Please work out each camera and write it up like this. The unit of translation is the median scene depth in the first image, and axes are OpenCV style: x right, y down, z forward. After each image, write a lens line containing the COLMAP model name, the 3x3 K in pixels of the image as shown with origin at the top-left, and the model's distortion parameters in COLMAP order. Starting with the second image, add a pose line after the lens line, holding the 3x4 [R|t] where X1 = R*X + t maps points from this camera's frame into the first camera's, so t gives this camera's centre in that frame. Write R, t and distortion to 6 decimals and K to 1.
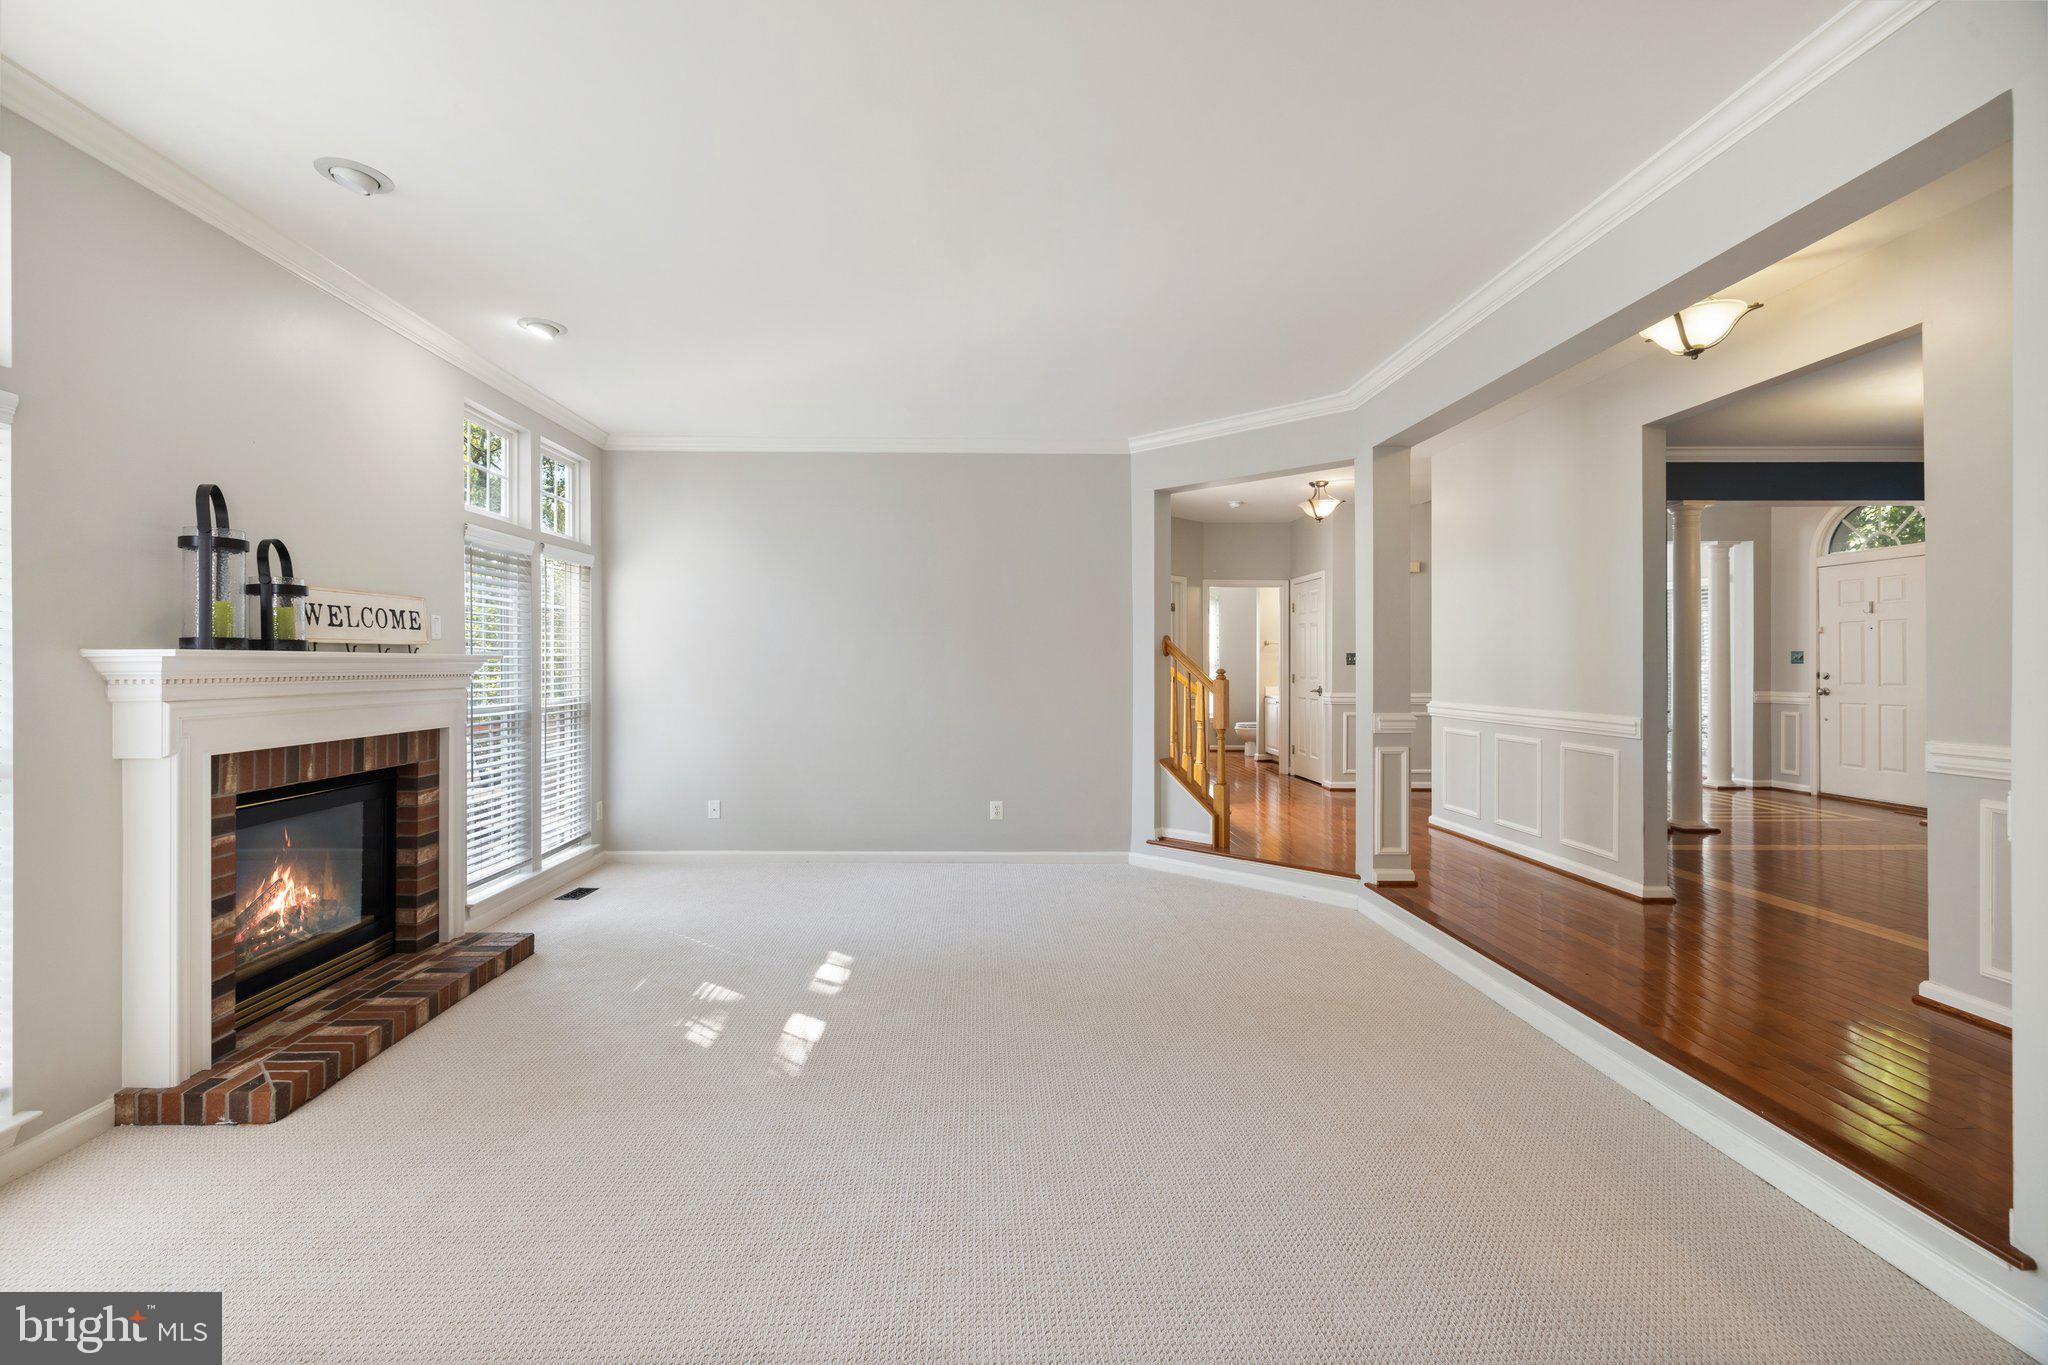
lens RADIAL K [[862.7, 0, 993.2], [0, 862.7, 670.1], [0, 0, 1]] dist [0.001283, 0.000281]
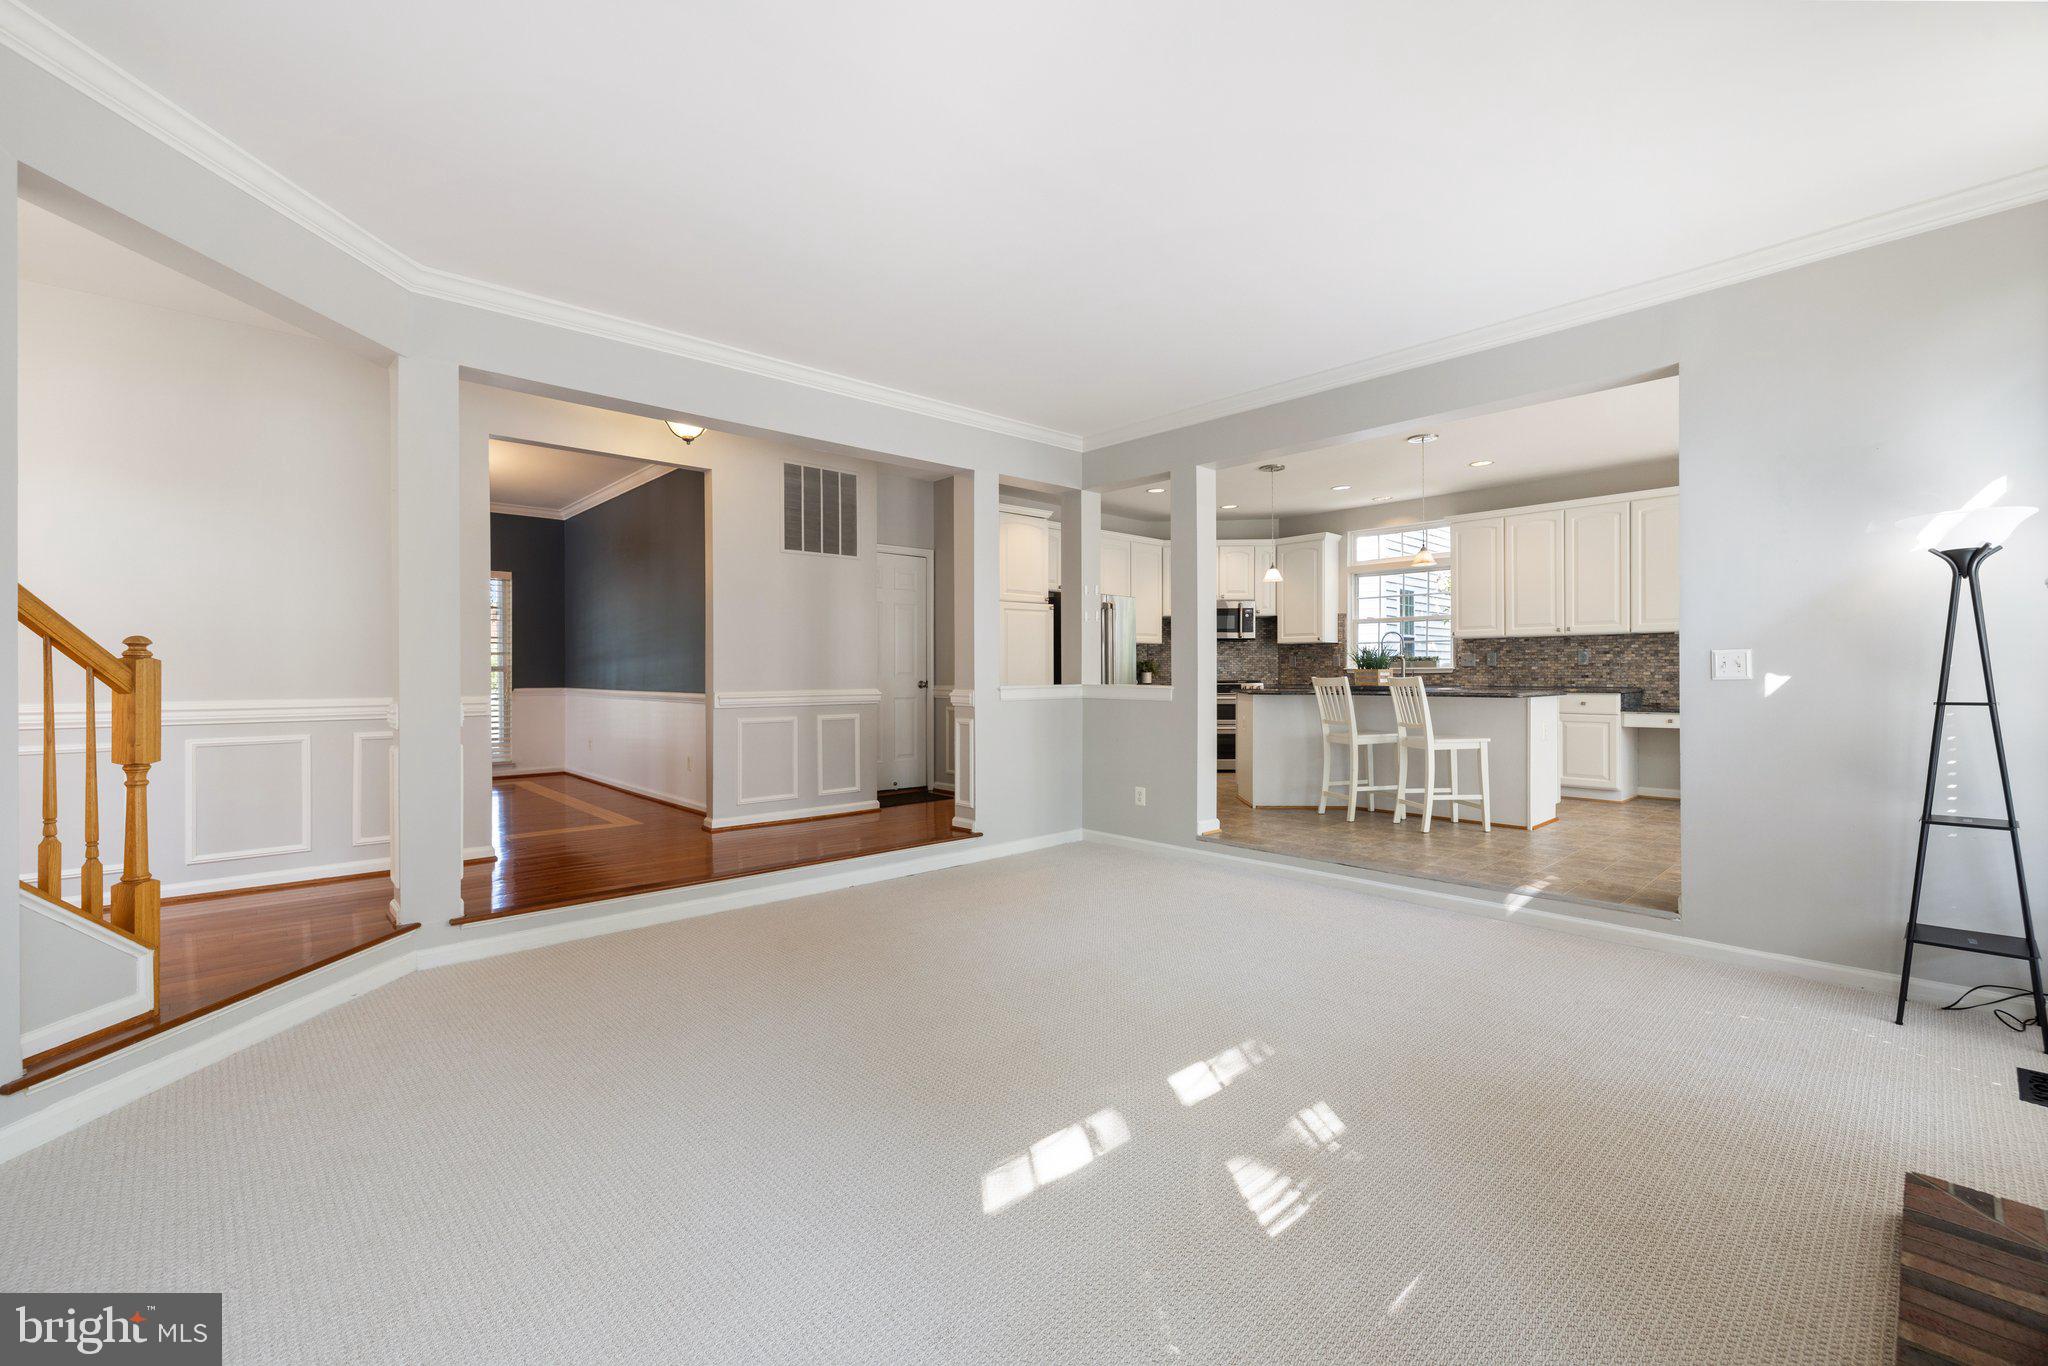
lens RADIAL K [[862.7, 0, 987.7], [0, 862.7, 696.0], [0, 0, 1]] dist [0.001283, 0.000281]
pose [[-0.655726, -0.017757, 0.754790, -0.519910], [0.008515, 0.999486, 0.030911, 0.026158], [-0.754951, 0.026697, -0.655238, 1.254415]]
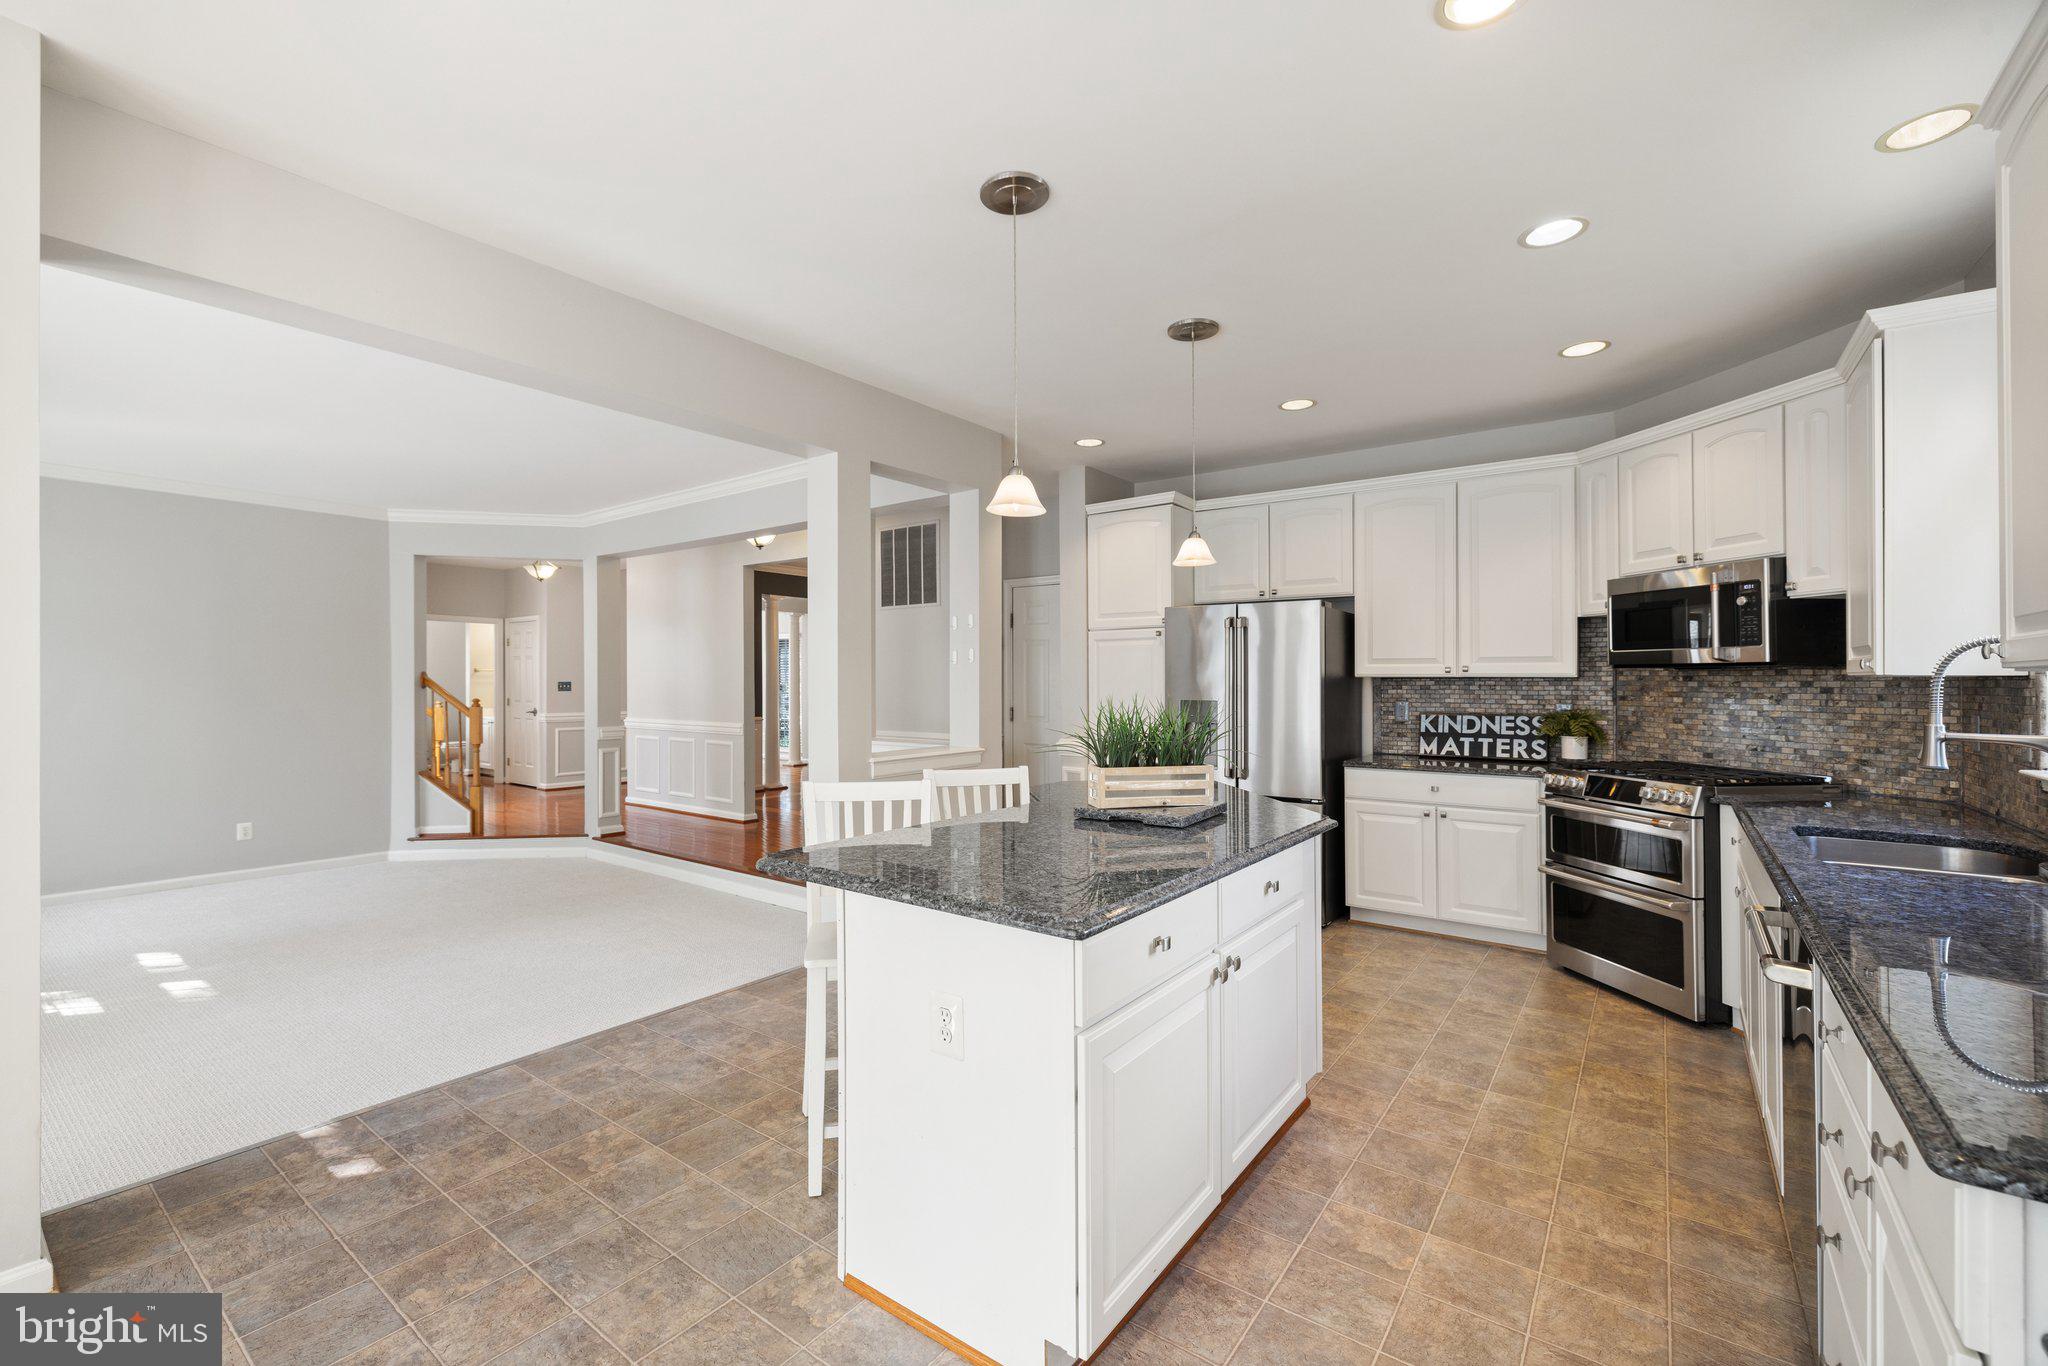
lens RADIAL K [[862.7, 0, 1002.0], [0, 862.7, 687.7], [0, 0, 1]] dist [0.001283, 0.000281]
pose [[0.616267, -0.003707, 0.787529, -0.365556], [0.002631, 0.999993, 0.002648, -0.025152], [-0.787533, 0.000440, 0.616272, -0.580218]]
